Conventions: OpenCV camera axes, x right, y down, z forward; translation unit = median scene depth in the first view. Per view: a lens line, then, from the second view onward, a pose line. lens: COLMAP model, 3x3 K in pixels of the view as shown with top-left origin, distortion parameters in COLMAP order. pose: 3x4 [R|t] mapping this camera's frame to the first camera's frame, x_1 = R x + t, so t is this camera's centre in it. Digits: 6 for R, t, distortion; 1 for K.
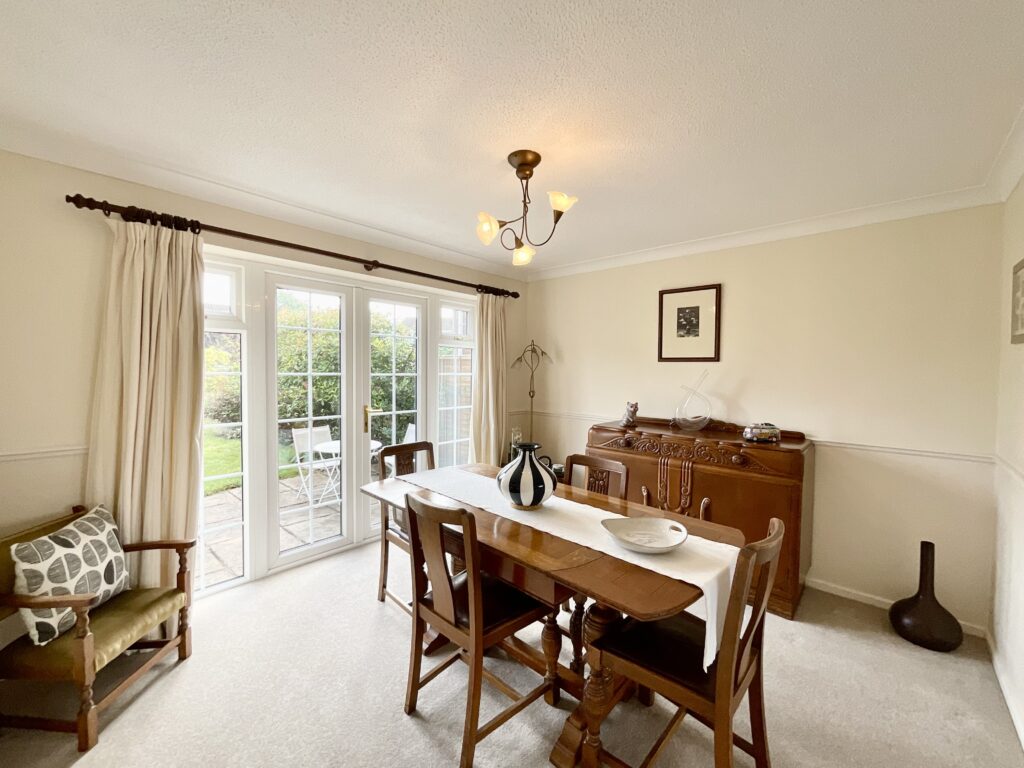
lens RADIAL K [[417.1, 0, 513.6], [0, 417.1, 380.6], [0, 0, 1]] dist [0.002888, 0.000112]
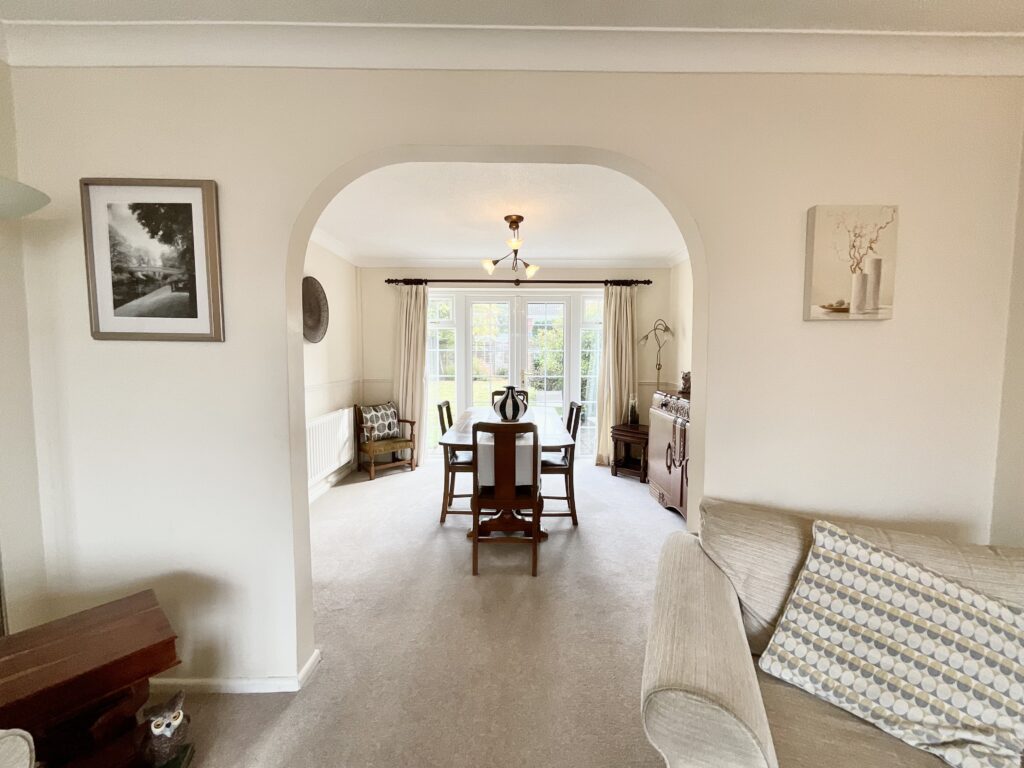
lens RADIAL K [[417.1, 0, 511.0], [0, 417.1, 381.1], [0, 0, 1]] dist [0.002888, 0.000112]
pose [[0.679618, 0.035277, -0.732718, 1.275510], [-0.010812, 0.999216, 0.038079, 0.067207], [0.733487, -0.017957, 0.679466, -0.174039]]
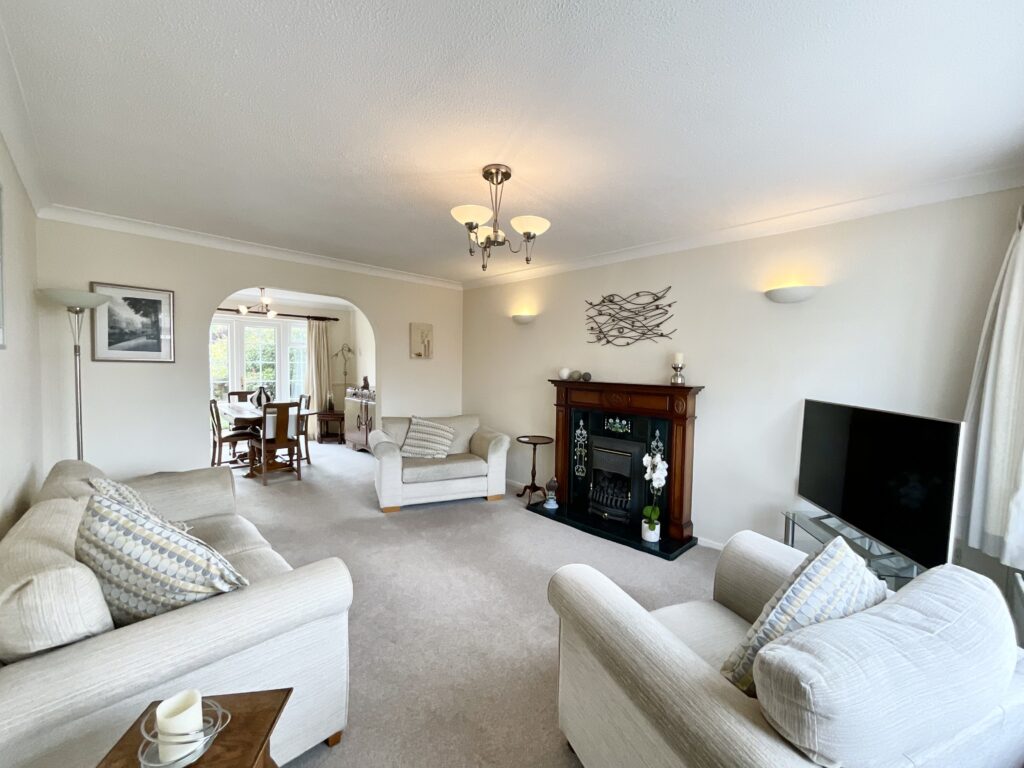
lens RADIAL K [[417.1, 0, 506.3], [0, 417.1, 385.0], [0, 0, 1]] dist [0.002888, 0.000112]
pose [[0.998512, 0.003116, -0.054440, 1.775158], [-0.001728, 0.999673, 0.025530, 0.072634], [0.054501, -0.025398, 0.998191, -1.667989]]
